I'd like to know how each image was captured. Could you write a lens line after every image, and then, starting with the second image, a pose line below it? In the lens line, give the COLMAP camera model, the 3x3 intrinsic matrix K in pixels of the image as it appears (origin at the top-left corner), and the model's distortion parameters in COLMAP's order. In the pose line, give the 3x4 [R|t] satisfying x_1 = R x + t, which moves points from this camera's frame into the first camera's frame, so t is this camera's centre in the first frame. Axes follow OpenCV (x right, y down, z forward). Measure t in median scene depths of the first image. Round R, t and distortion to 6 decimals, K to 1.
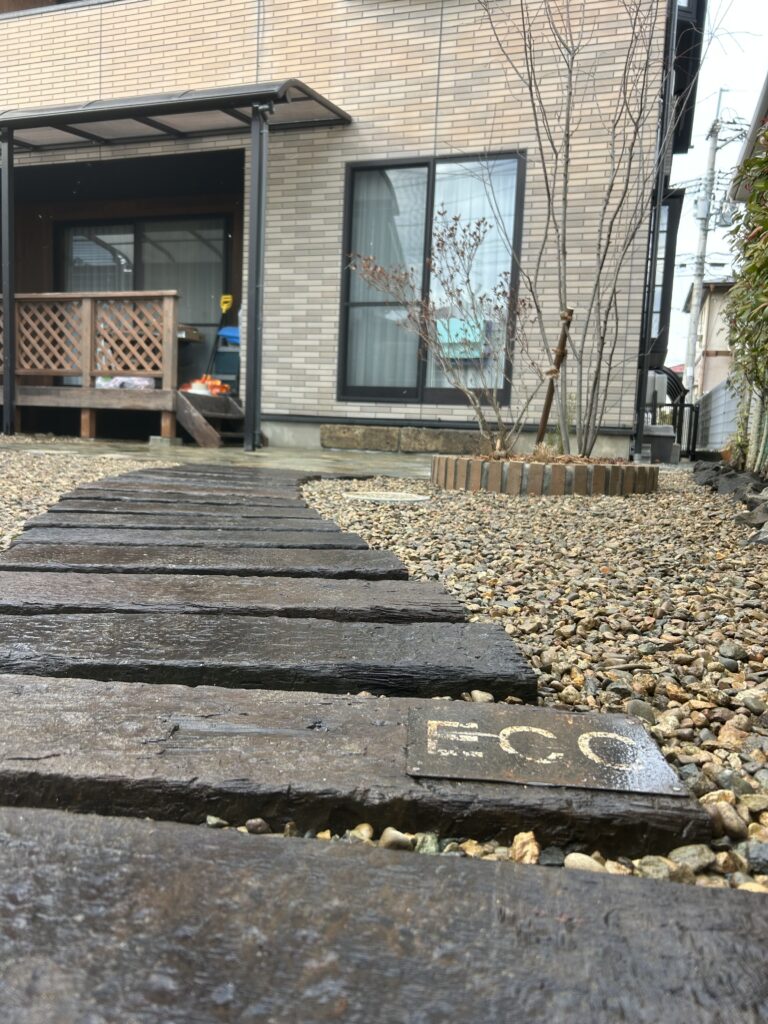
lens RADIAL K [[773.6, 0, 380.7], [0, 773.6, 532.0], [0, 0, 1]] dist [0.039085, -0.037743]
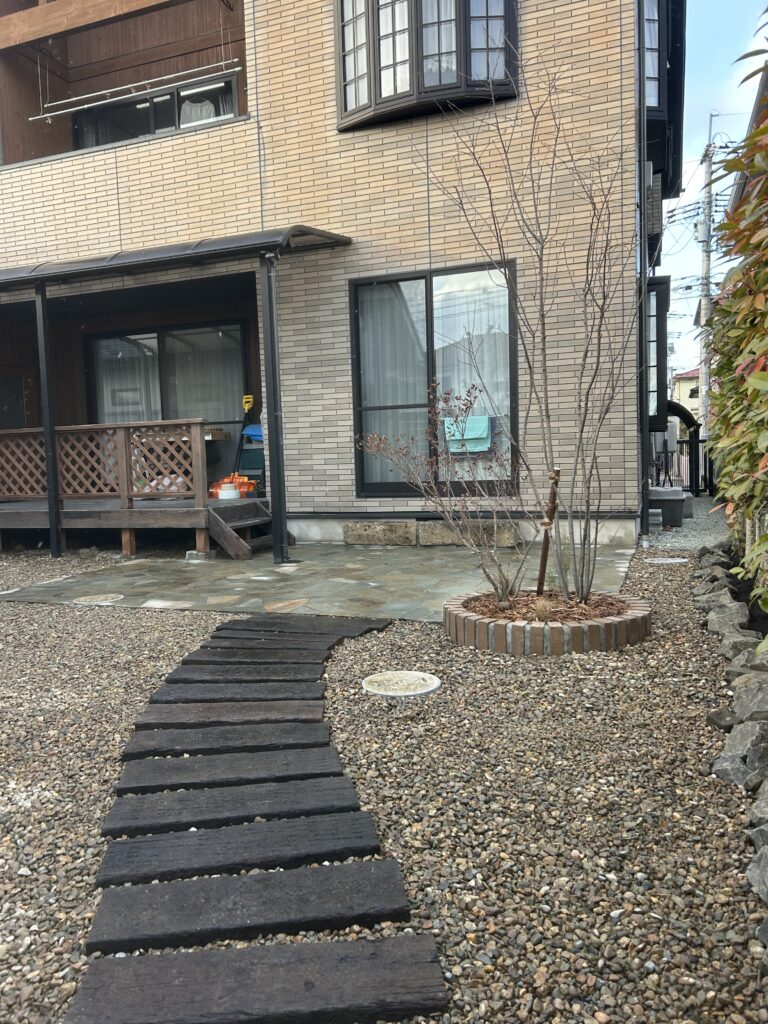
lens RADIAL K [[773.6, 0, 382.7], [0, 773.6, 516.7], [0, 0, 1]] dist [0.039085, -0.037743]
pose [[0.996430, -0.075463, -0.037853, 0.017440], [0.074164, 0.996645, -0.034612, -0.107303], [0.040338, 0.031681, 0.998684, -0.059437]]
